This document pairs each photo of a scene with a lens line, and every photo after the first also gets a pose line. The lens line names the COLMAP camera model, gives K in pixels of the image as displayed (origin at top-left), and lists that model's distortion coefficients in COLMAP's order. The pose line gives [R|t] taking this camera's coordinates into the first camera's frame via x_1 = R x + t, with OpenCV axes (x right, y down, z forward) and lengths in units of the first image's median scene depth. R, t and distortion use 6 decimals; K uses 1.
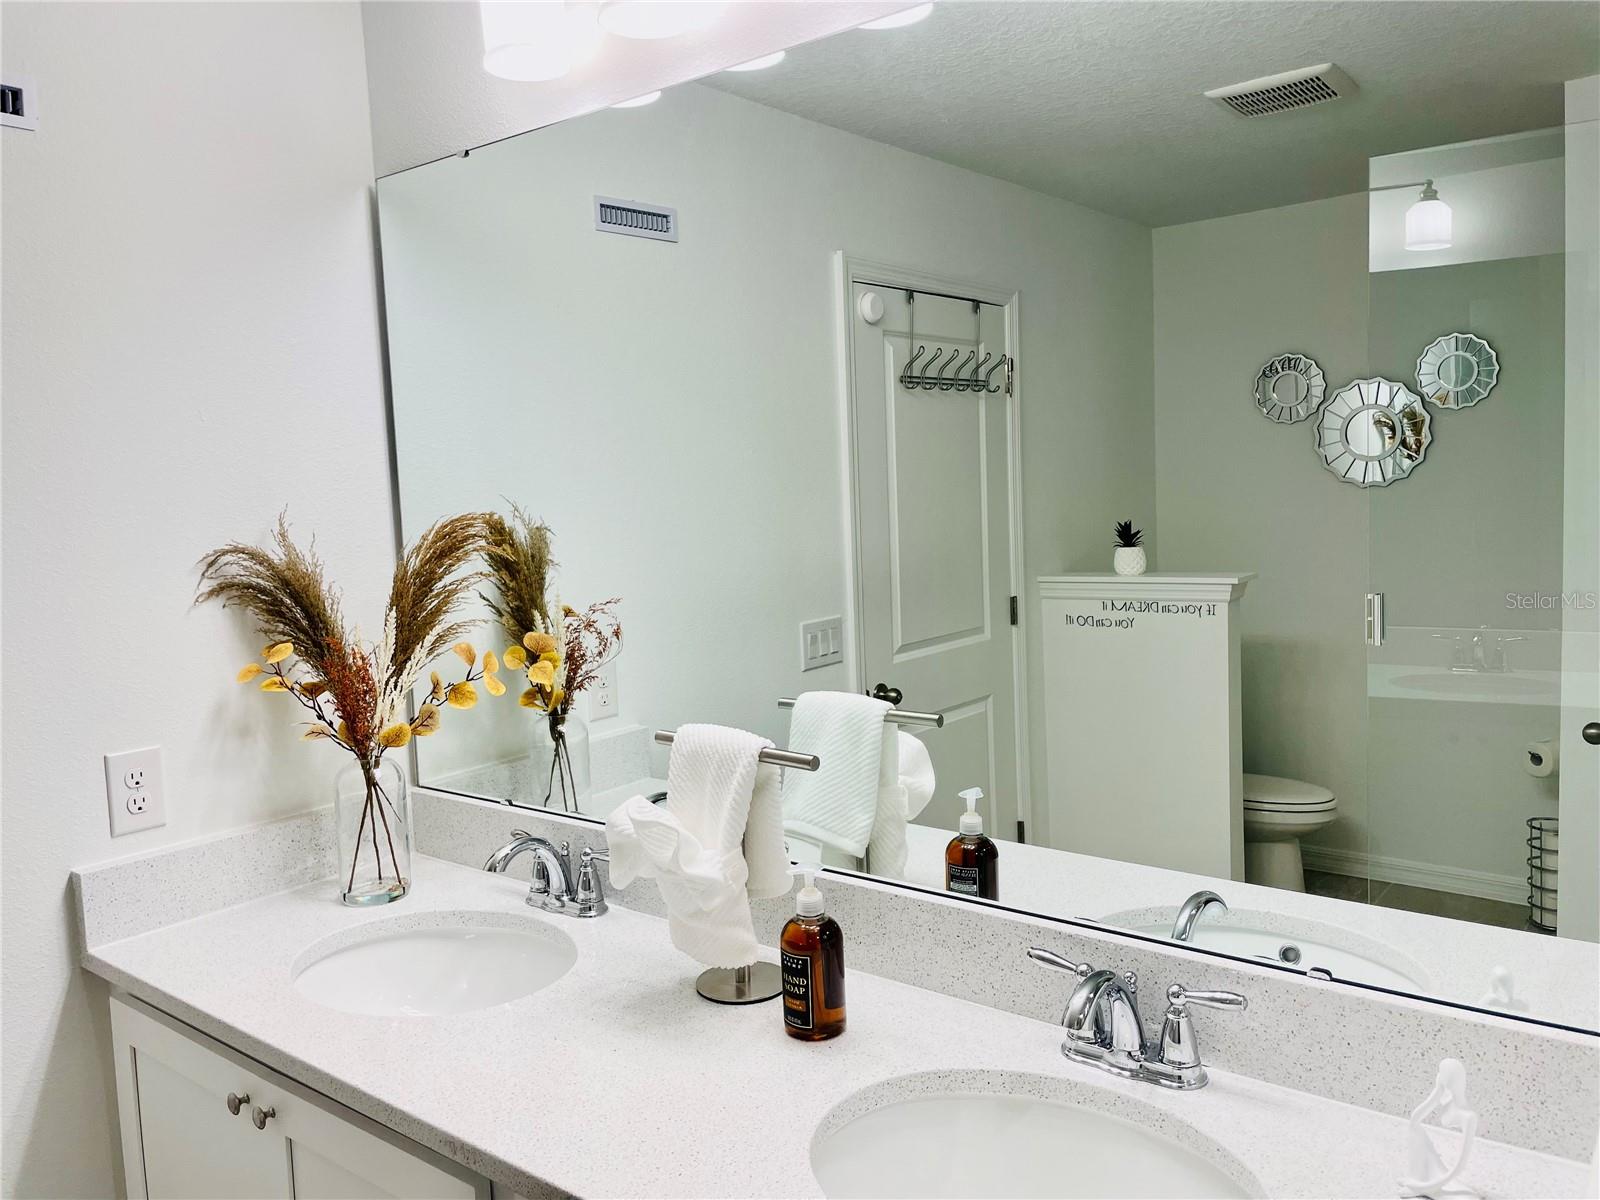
lens RADIAL K [[1225.6, 0, 796.6], [0, 1225.6, 593.6], [0, 0, 1]] dist [0.082390, -0.112584]
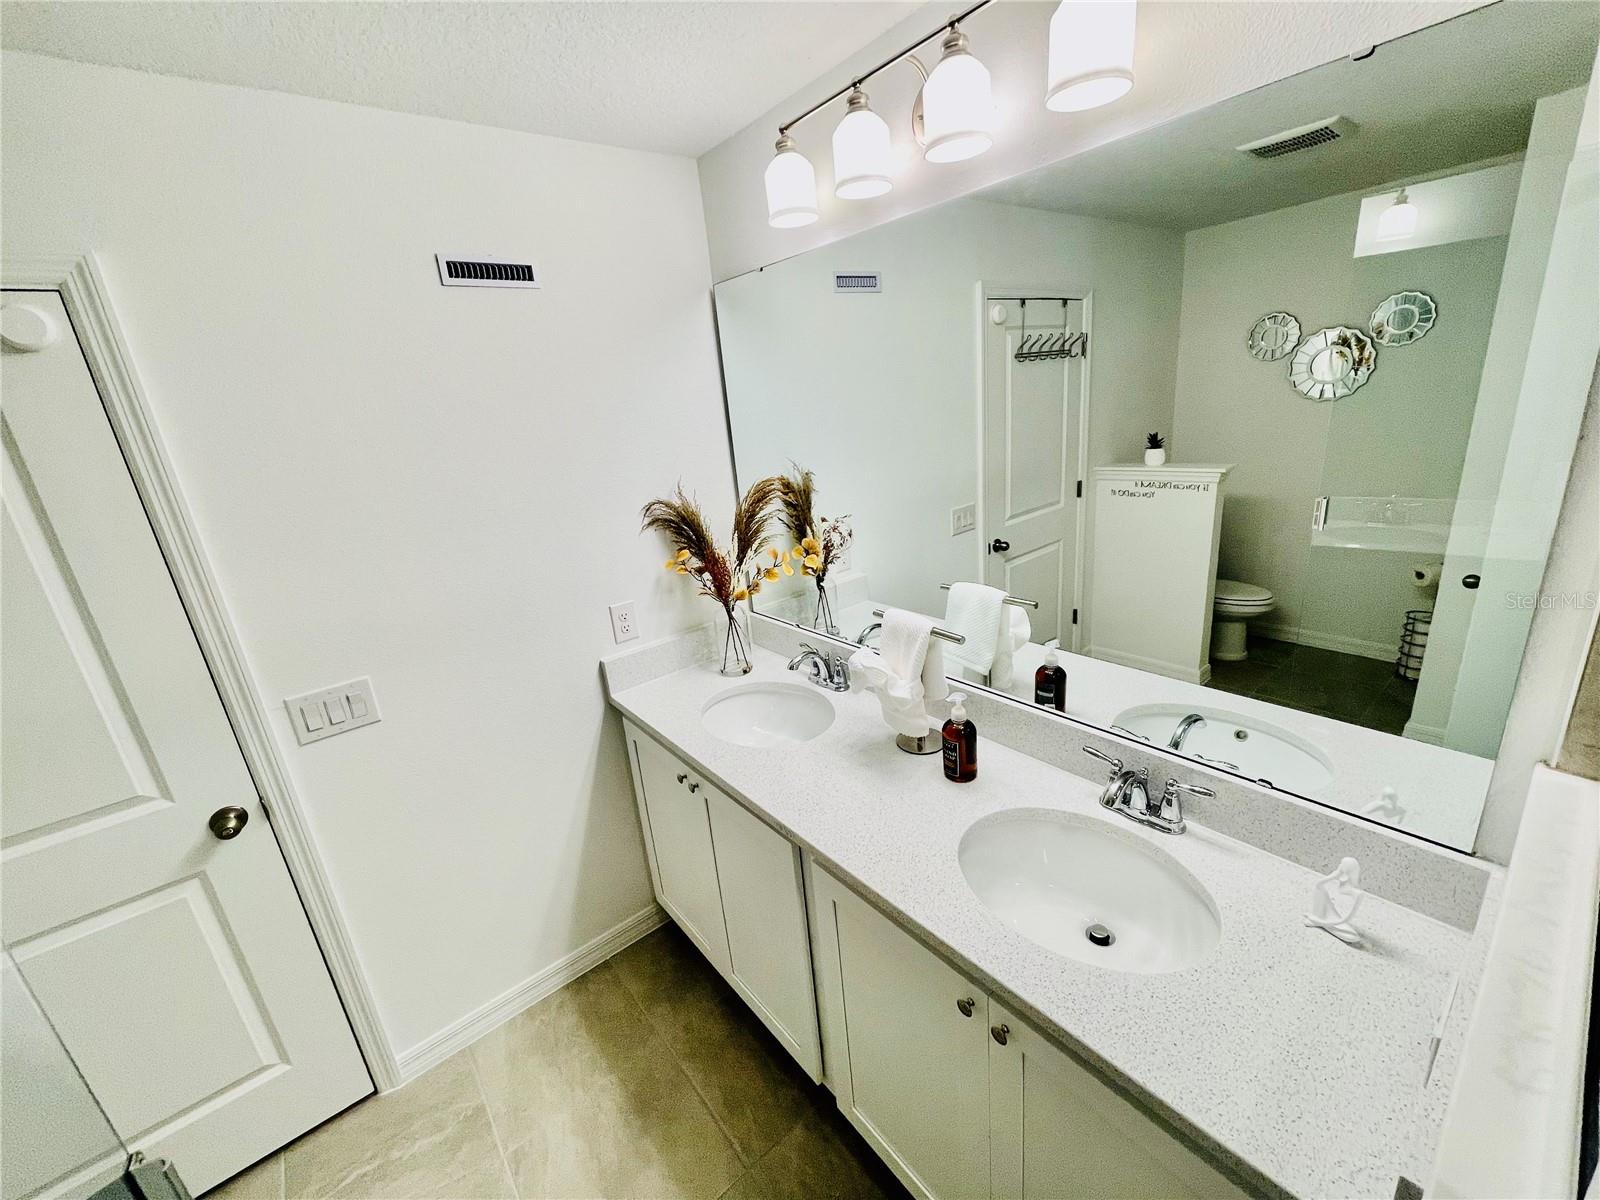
lens RADIAL K [[644.5, 0, 794.5], [0, 644.5, 597.4], [0, 0, 1]] dist [-0.003767, 0.000354]
pose [[0.974099, 0.013892, -0.225693, -0.009732], [0.037952, 0.973907, 0.223750, -0.106077], [0.222912, -0.226520, 0.948155, 0.045978]]
